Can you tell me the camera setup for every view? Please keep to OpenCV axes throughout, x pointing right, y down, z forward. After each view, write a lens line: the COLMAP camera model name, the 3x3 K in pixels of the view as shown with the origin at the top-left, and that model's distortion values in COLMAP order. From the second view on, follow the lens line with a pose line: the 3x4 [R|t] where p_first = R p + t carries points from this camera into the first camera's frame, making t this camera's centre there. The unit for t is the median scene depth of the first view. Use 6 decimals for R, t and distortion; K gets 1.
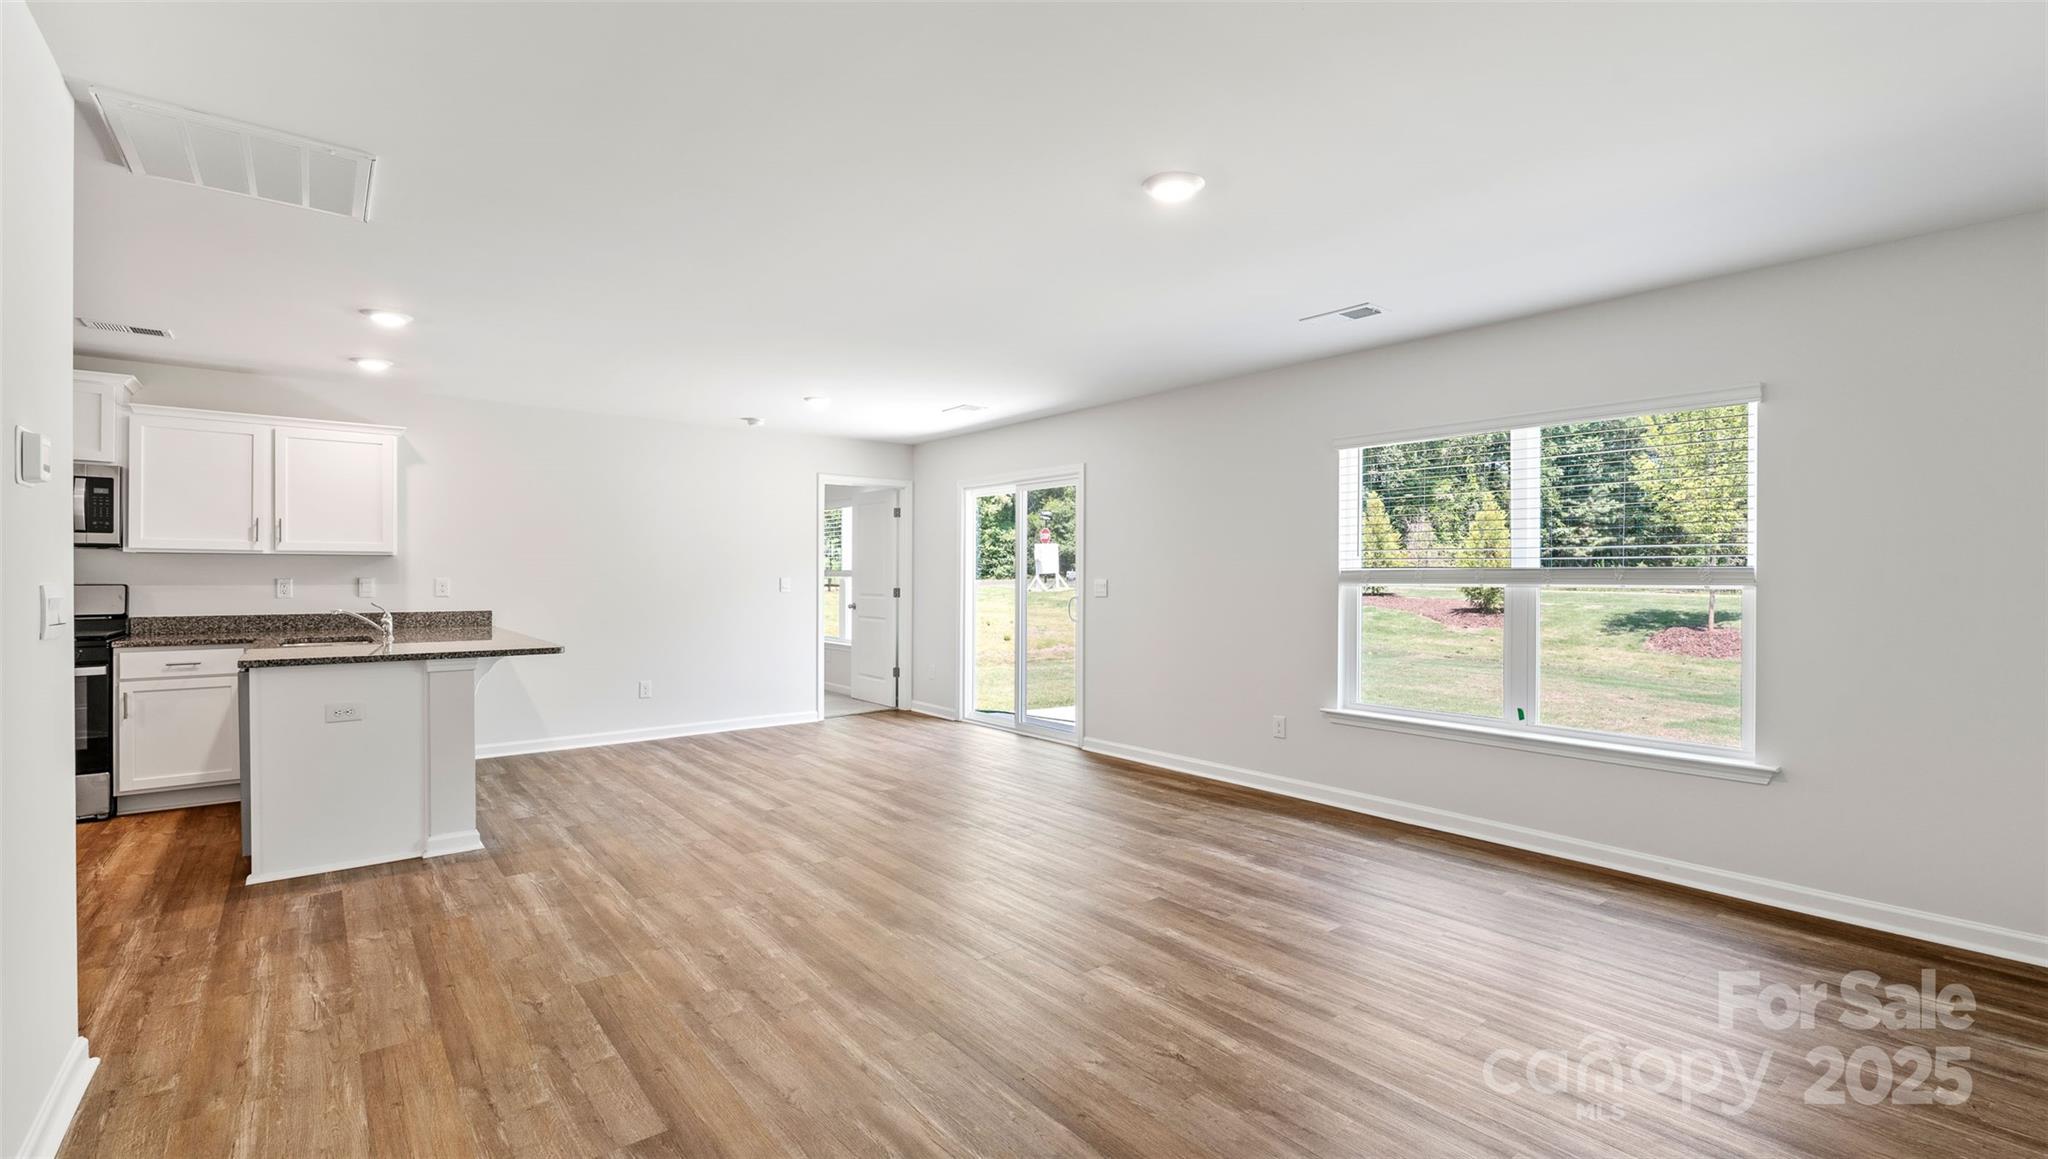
lens RADIAL K [[884.3, 0, 1014.4], [0, 884.3, 581.6], [0, 0, 1]] dist [-0.008121, 0.000604]
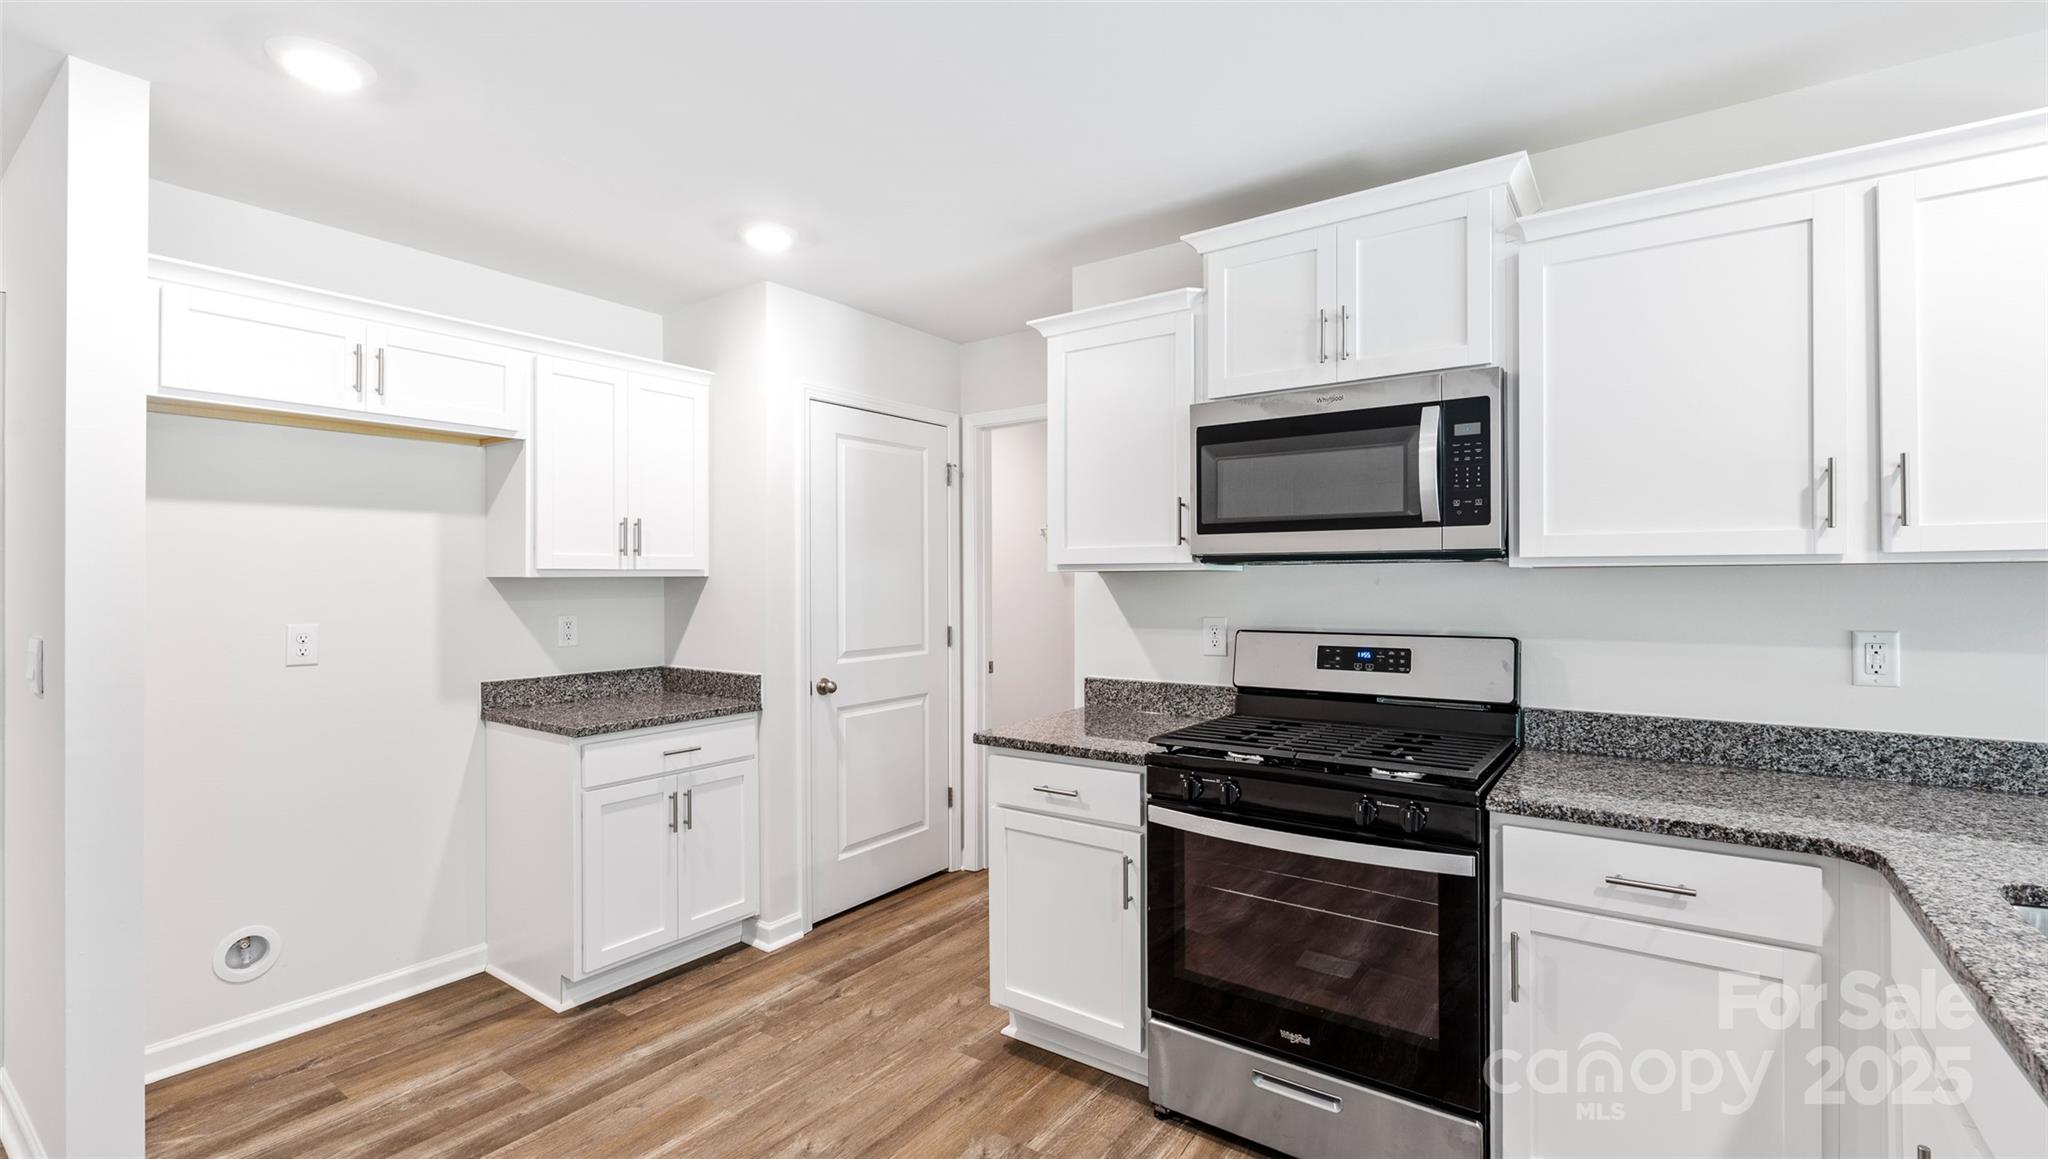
lens RADIAL K [[884.3, 0, 1024.6], [0, 884.3, 573.5], [0, 0, 1]] dist [-0.008121, 0.000604]
pose [[0.264871, -0.010879, -0.964223, -0.658700], [0.000460, 0.999938, -0.011155, -0.026126], [0.964284, 0.002511, 0.264859, 0.653139]]
